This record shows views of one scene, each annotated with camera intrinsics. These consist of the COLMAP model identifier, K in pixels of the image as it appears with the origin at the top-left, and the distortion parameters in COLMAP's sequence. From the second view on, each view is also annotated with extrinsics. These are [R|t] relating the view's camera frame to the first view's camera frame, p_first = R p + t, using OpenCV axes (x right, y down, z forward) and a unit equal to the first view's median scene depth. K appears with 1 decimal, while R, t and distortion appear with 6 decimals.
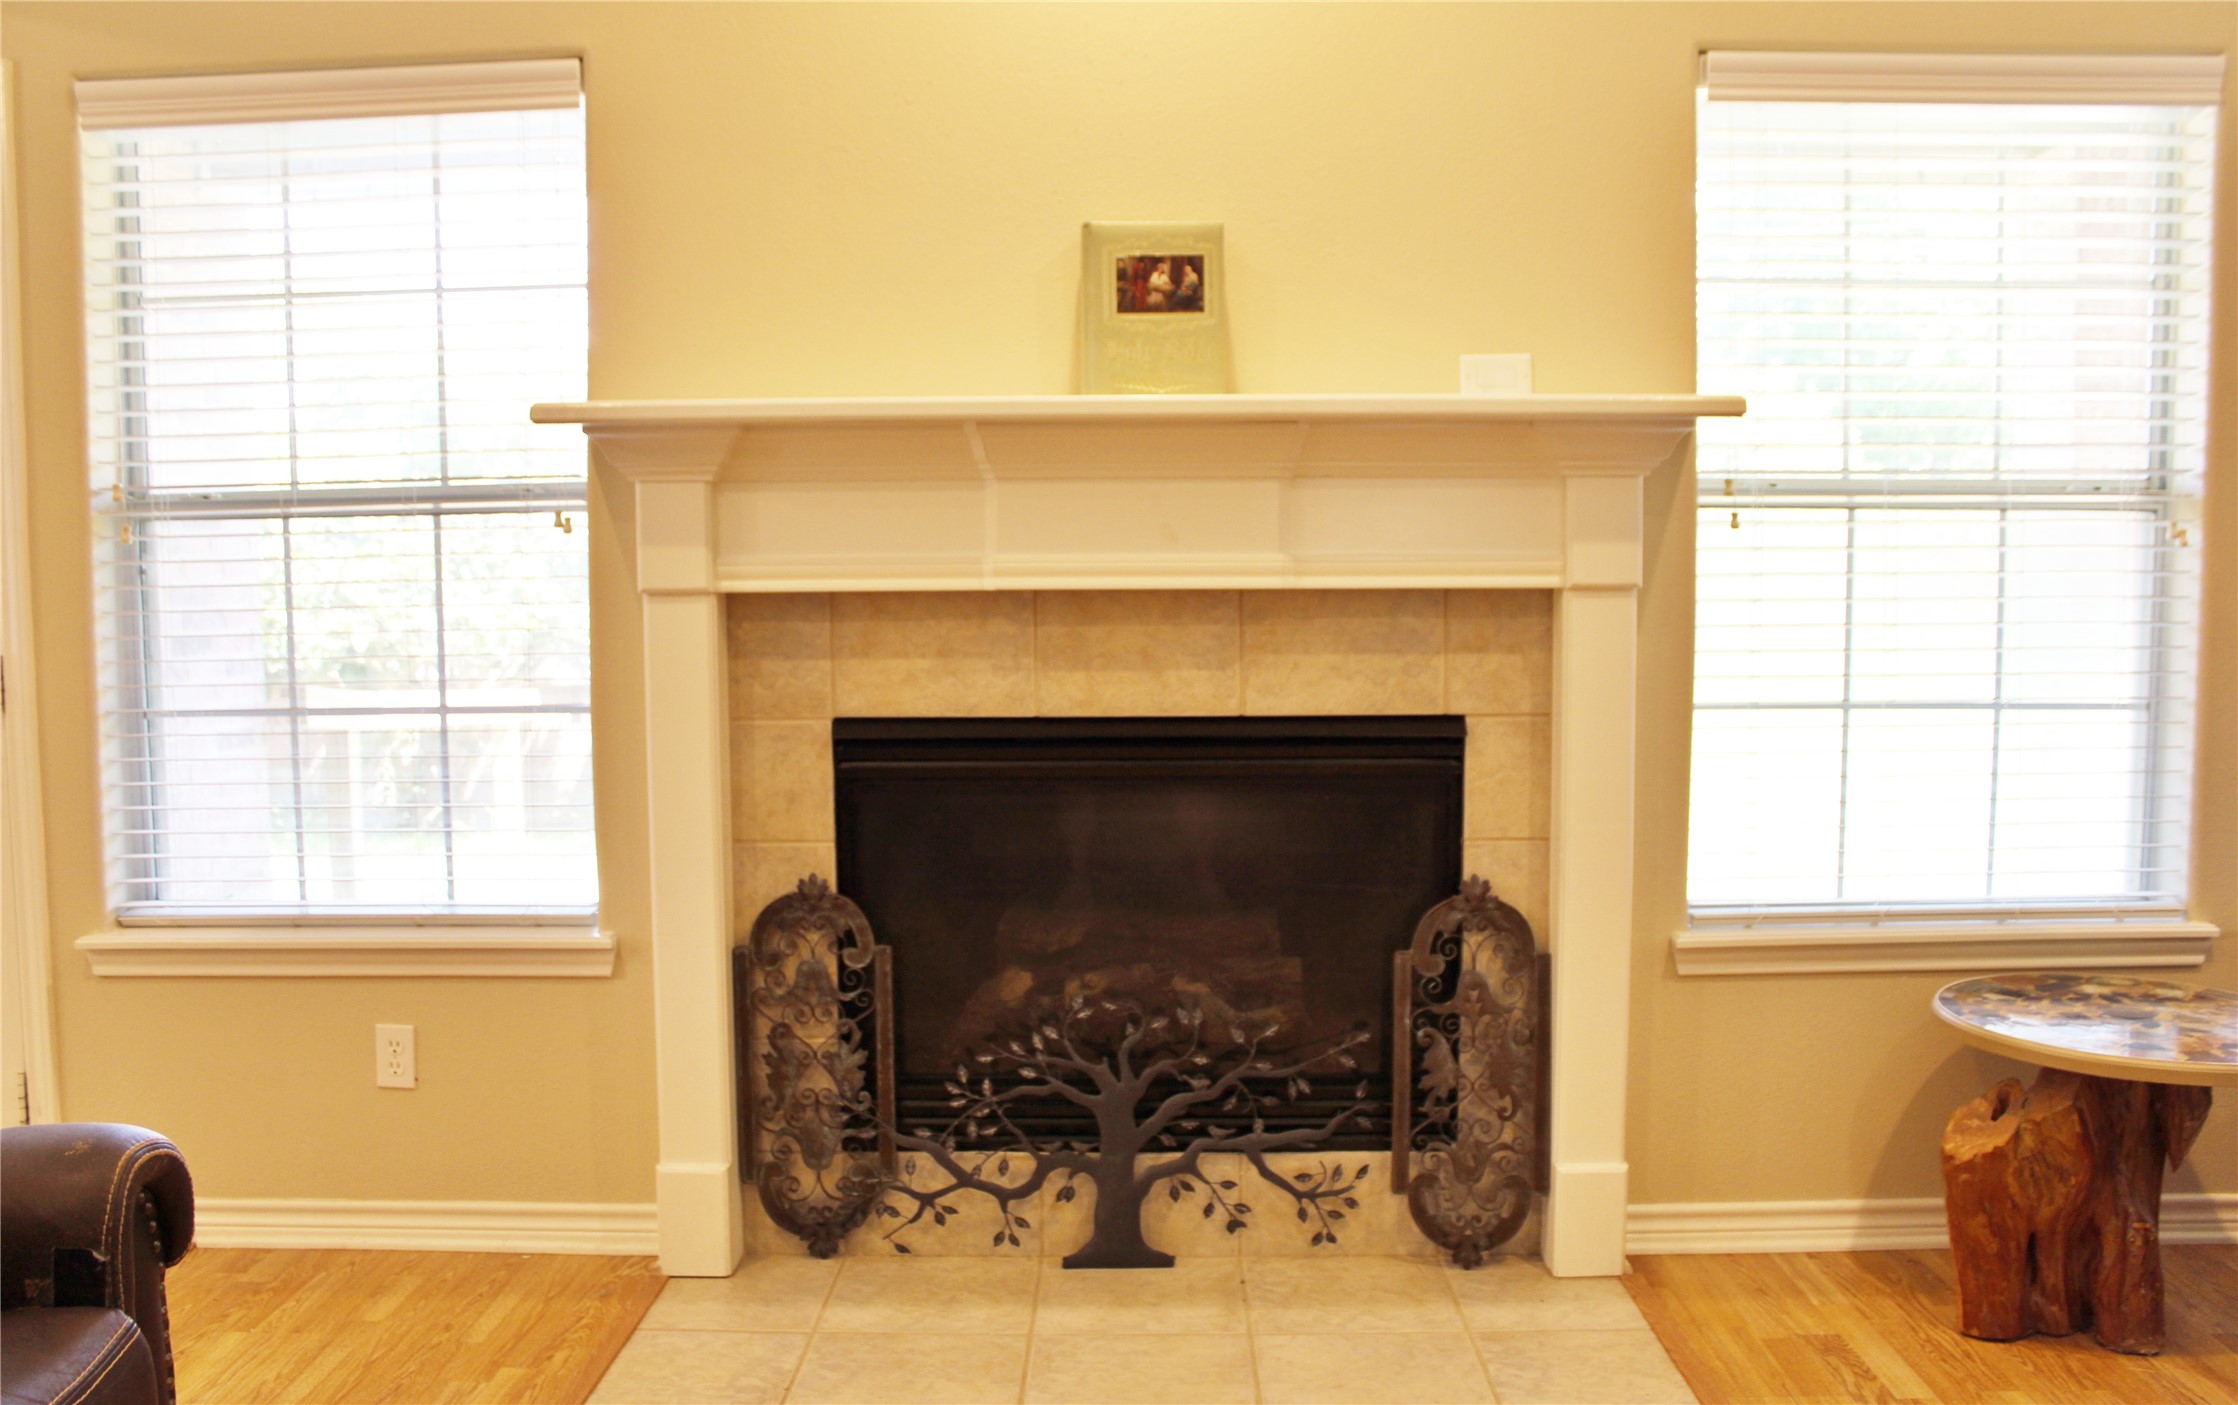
lens RADIAL K [[1887.7, 0, 1130.2], [0, 1887.7, 707.3], [0, 0, 1]] dist [-0.139660, 0.099472]
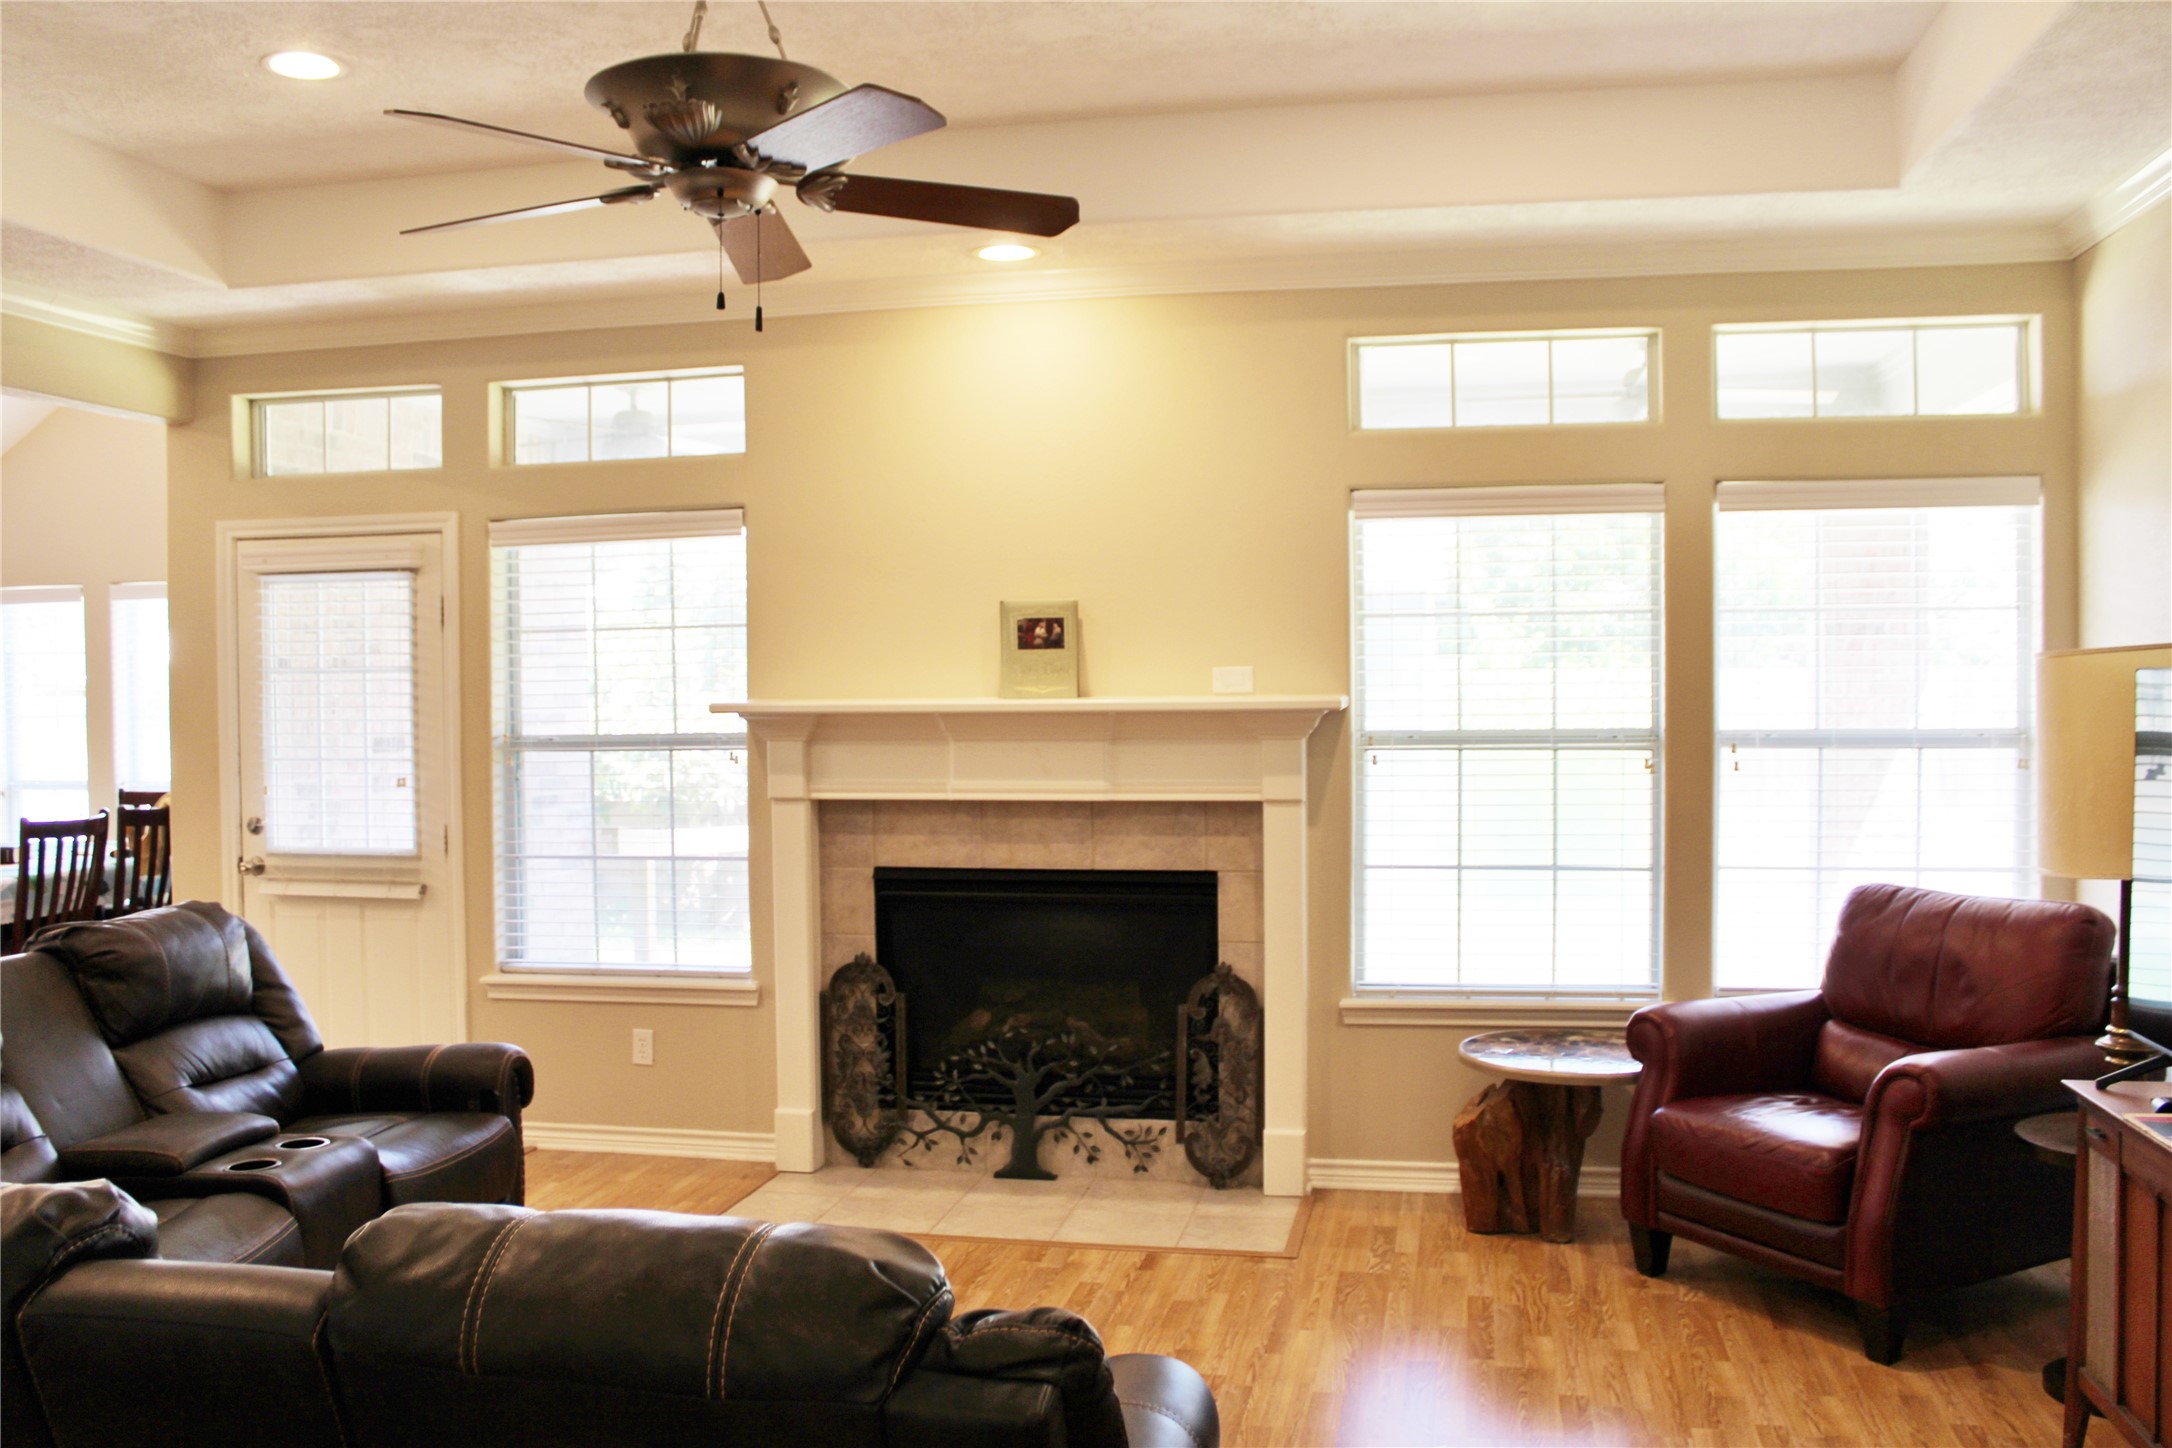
lens RADIAL K [[1817.9, 0, 1081.7], [0, 1817.9, 721.5], [0, 0, 1]] dist [-0.150607, 0.106674]
pose [[0.982625, -0.000010, -0.185601, 0.367266], [-0.009854, 0.998587, -0.052226, -0.045434], [0.185339, 0.053148, 0.981236, -0.697536]]
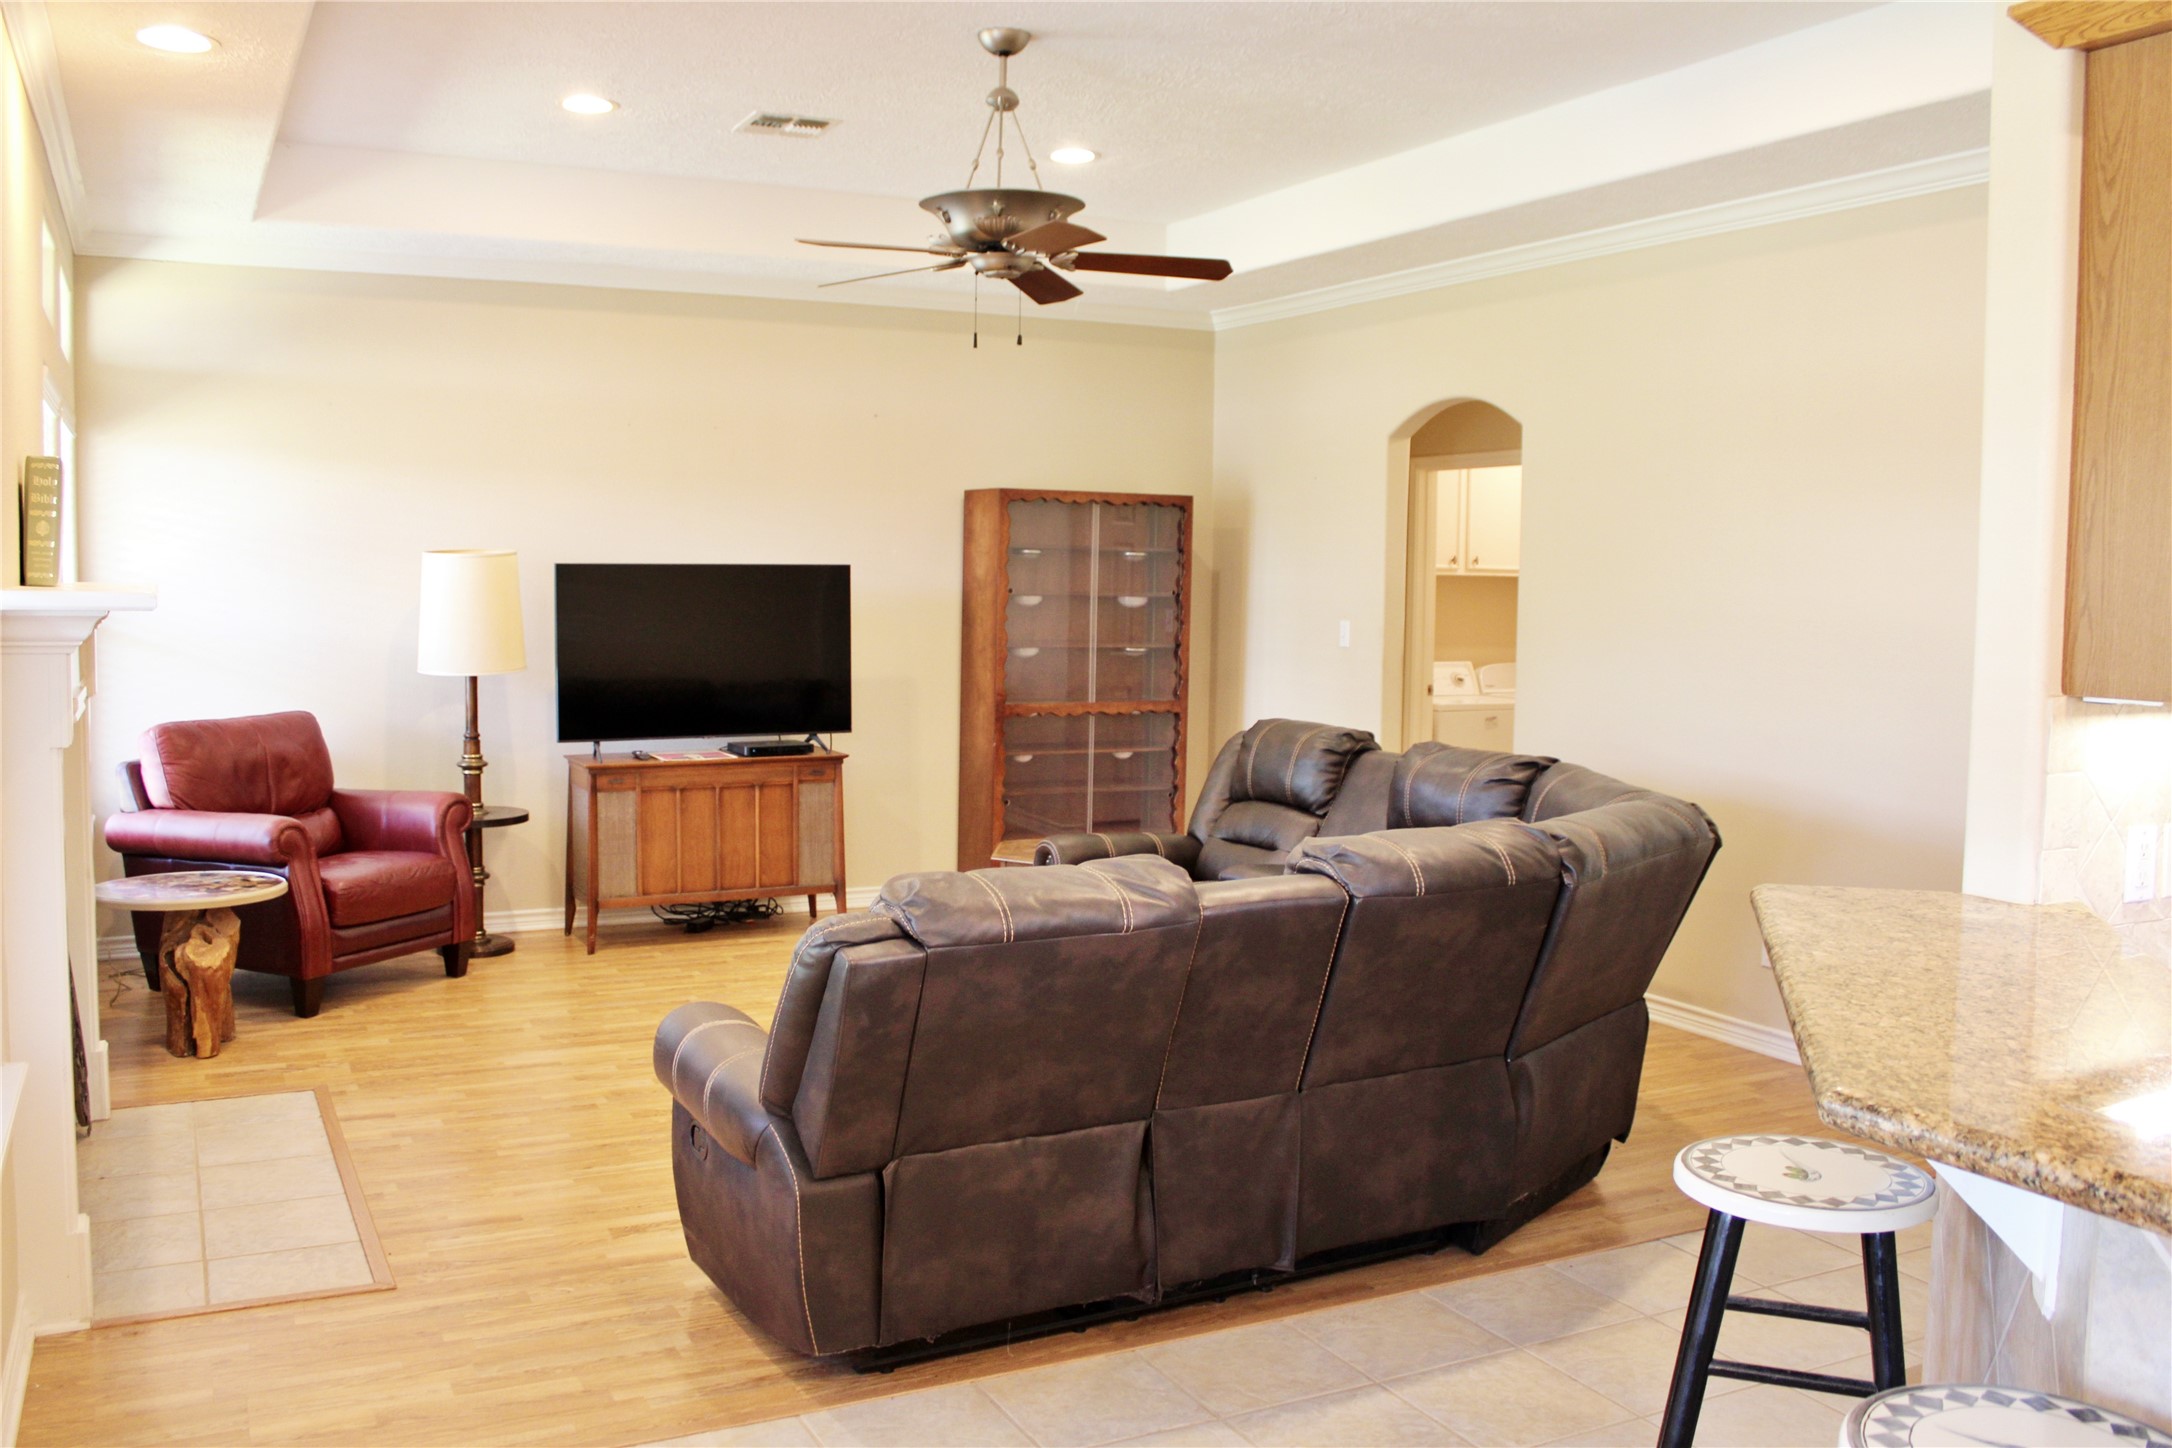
lens RADIAL K [[1817.9, 0, 1074.5], [0, 1817.9, 723.6], [0, 0, 1]] dist [-0.150607, 0.106674]
pose [[-0.448951, -0.074798, 0.890421, -1.500111], [0.061558, 0.991534, 0.114329, -0.157908], [-0.891434, 0.106141, -0.440545, 0.907075]]
